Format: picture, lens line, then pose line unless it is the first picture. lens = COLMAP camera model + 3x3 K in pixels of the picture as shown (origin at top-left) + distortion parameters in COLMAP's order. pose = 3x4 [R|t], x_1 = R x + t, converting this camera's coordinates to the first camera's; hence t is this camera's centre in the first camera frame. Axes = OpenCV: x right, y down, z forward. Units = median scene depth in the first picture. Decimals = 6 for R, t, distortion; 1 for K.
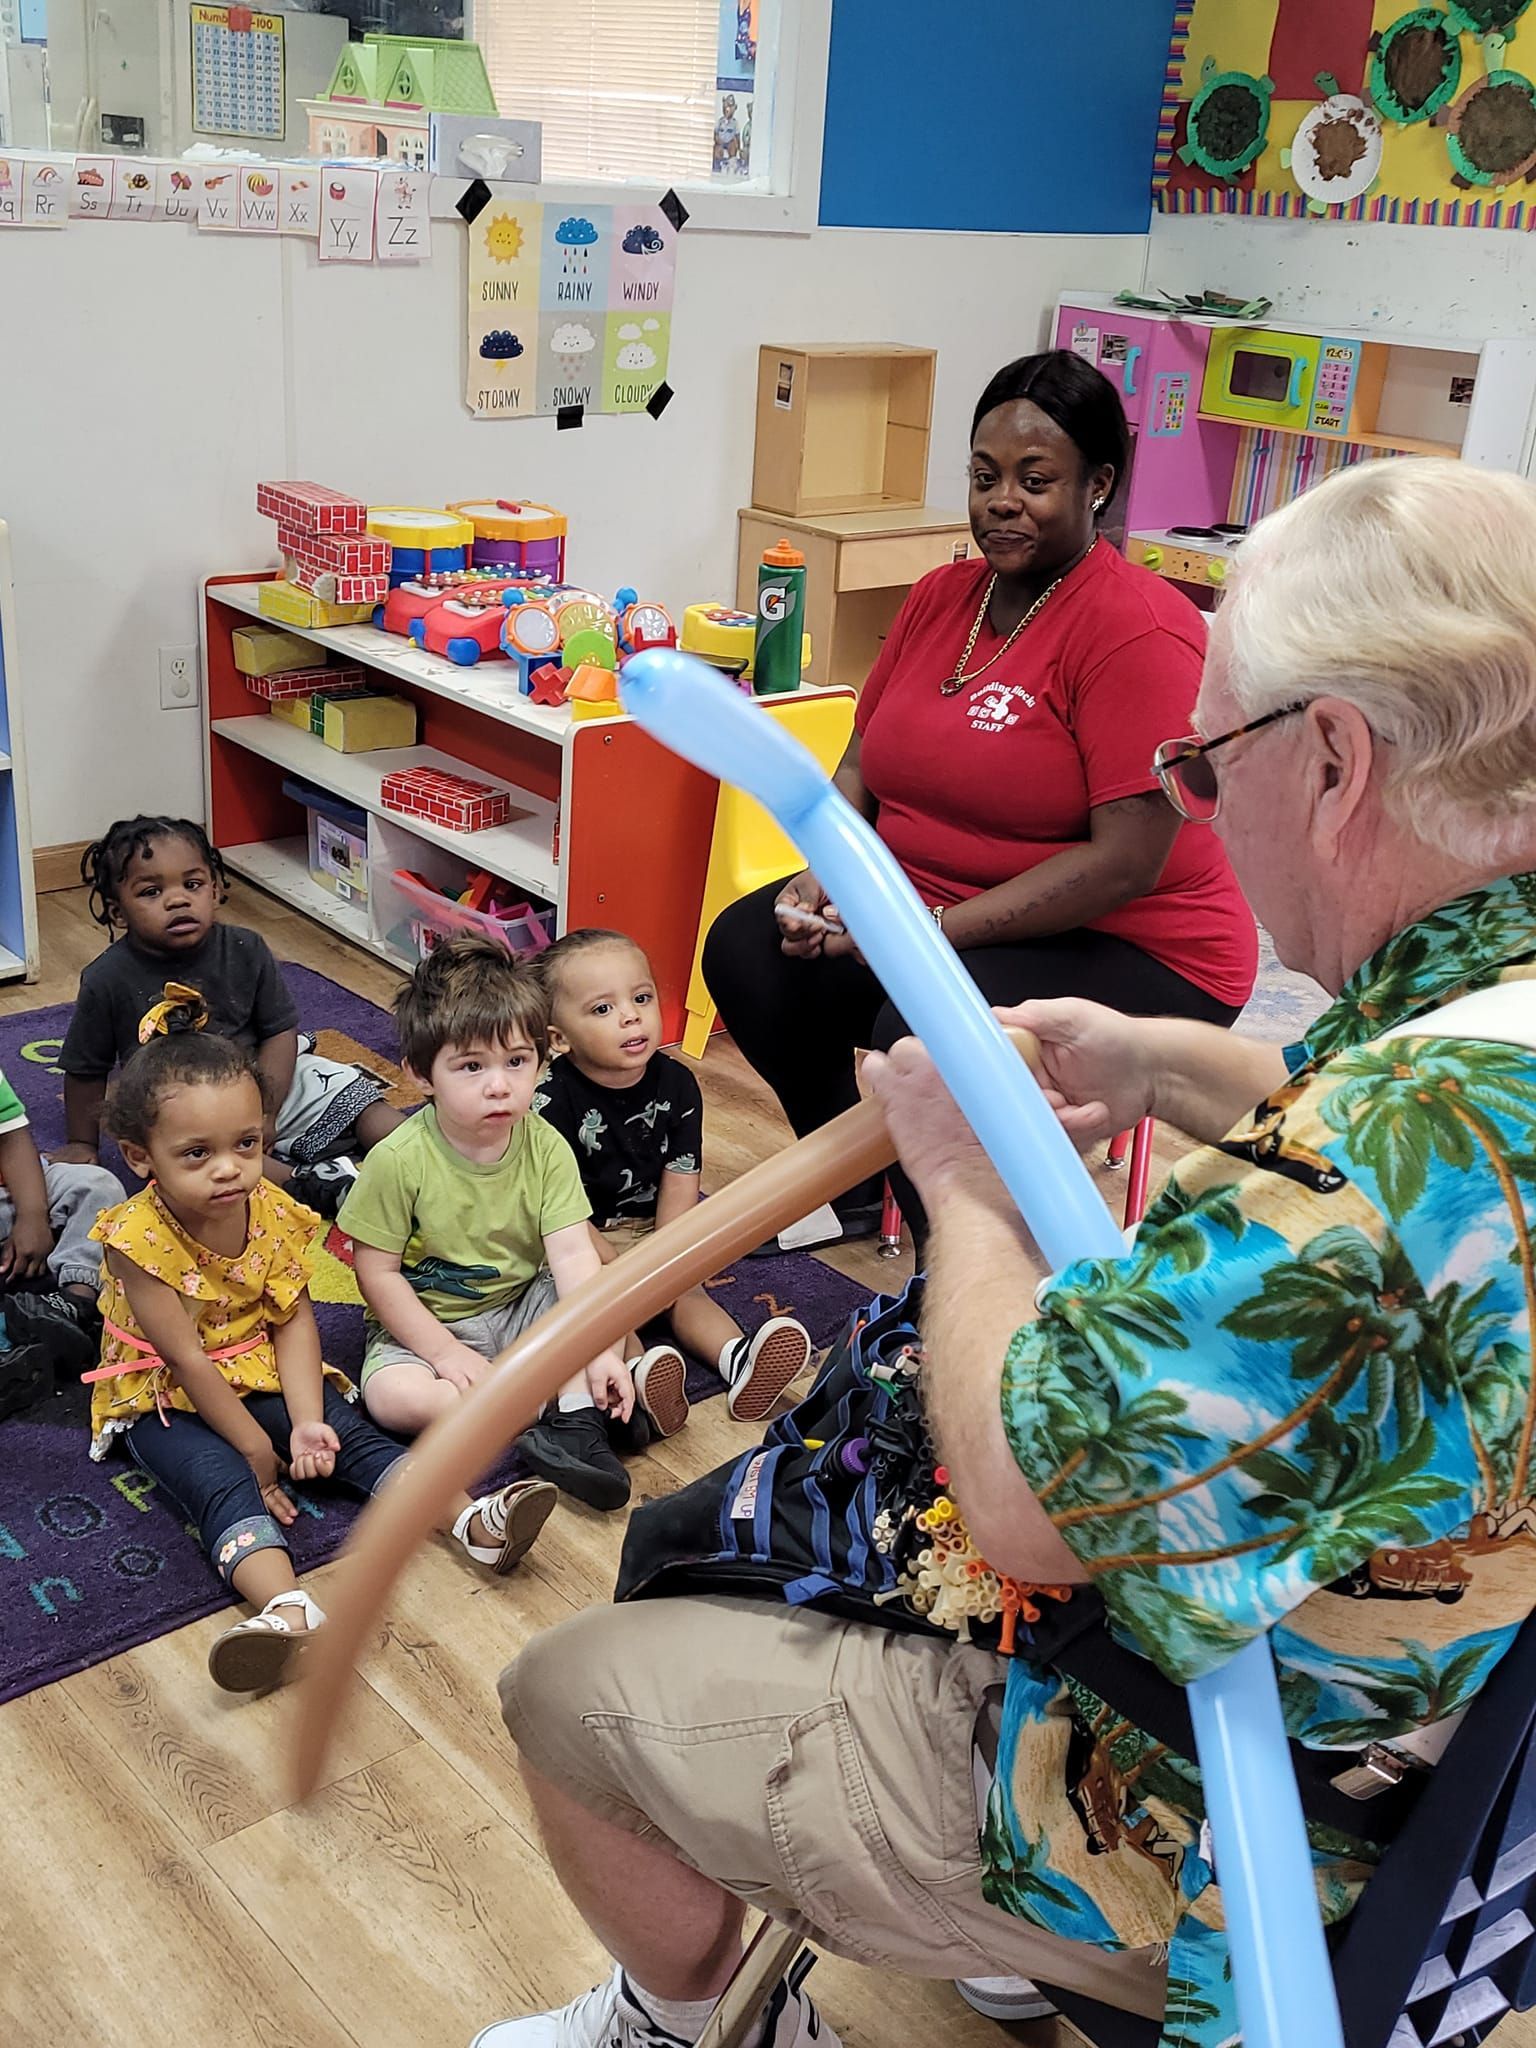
lens RADIAL K [[2134.6, 0, 767.4], [0, 2134.6, 1032.5], [0, 0, 1]] dist [0.015945, 0.000000]
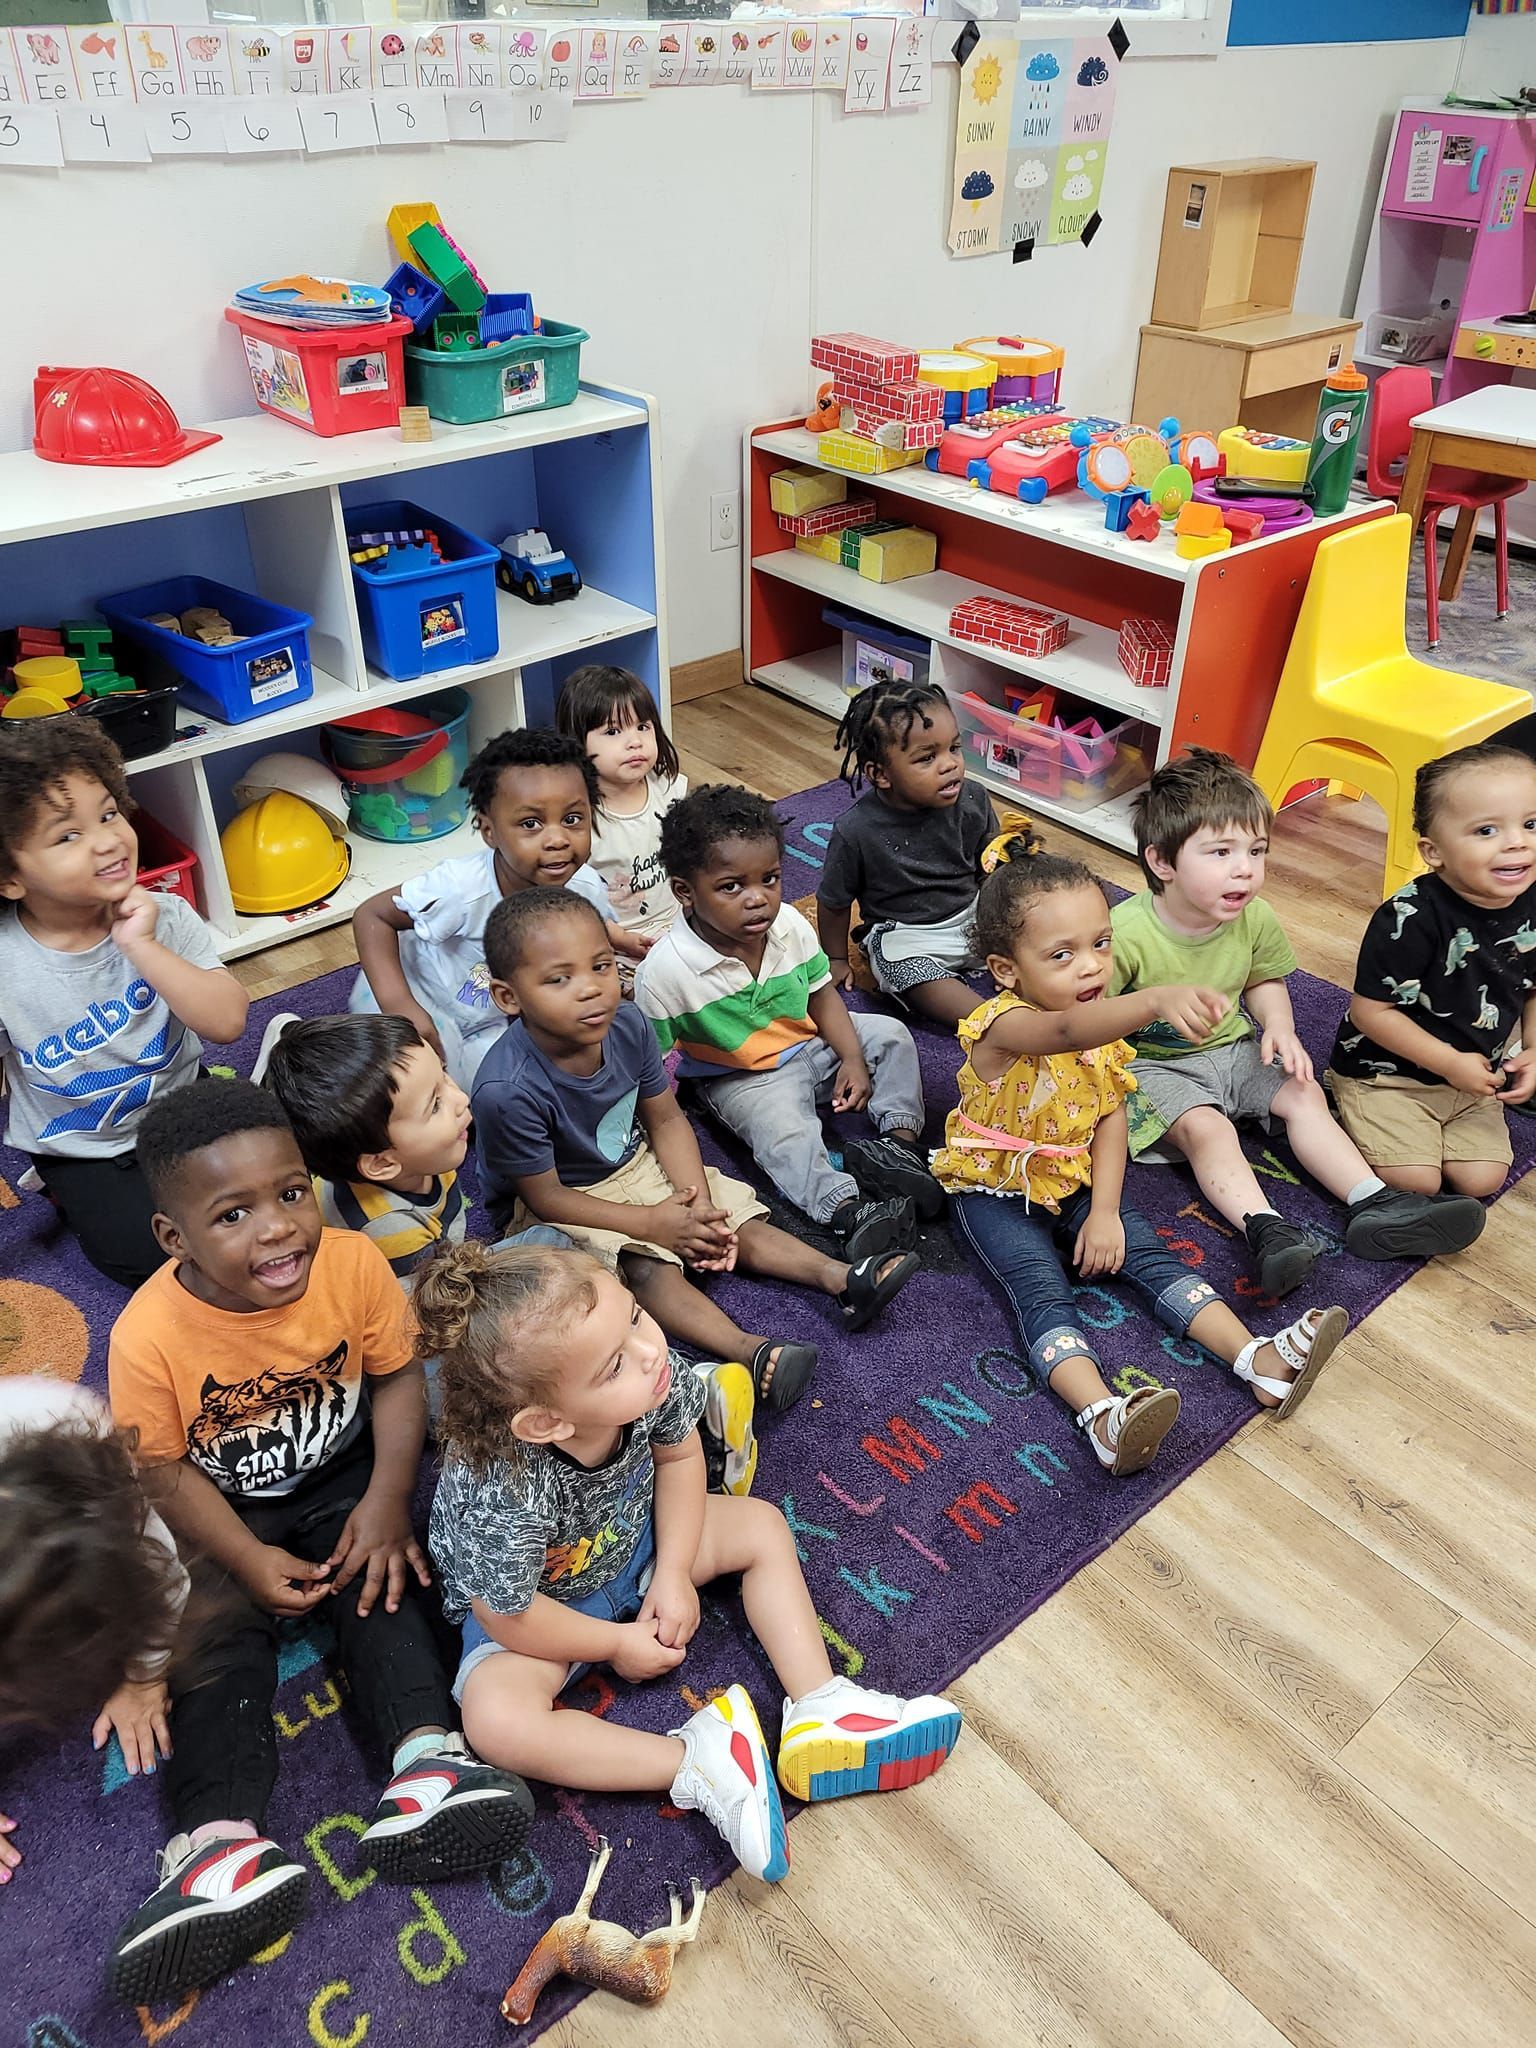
lens RADIAL K [[1513.3, 0, 763.4], [0, 1513.3, 1021.4], [0, 0, 1]] dist [0.024312, -0.027351]
pose [[0.997714, -0.041981, -0.052965, -0.227785], [0.051678, 0.978928, 0.197557, -0.064178], [0.043555, -0.199843, 0.978859, 0.150315]]
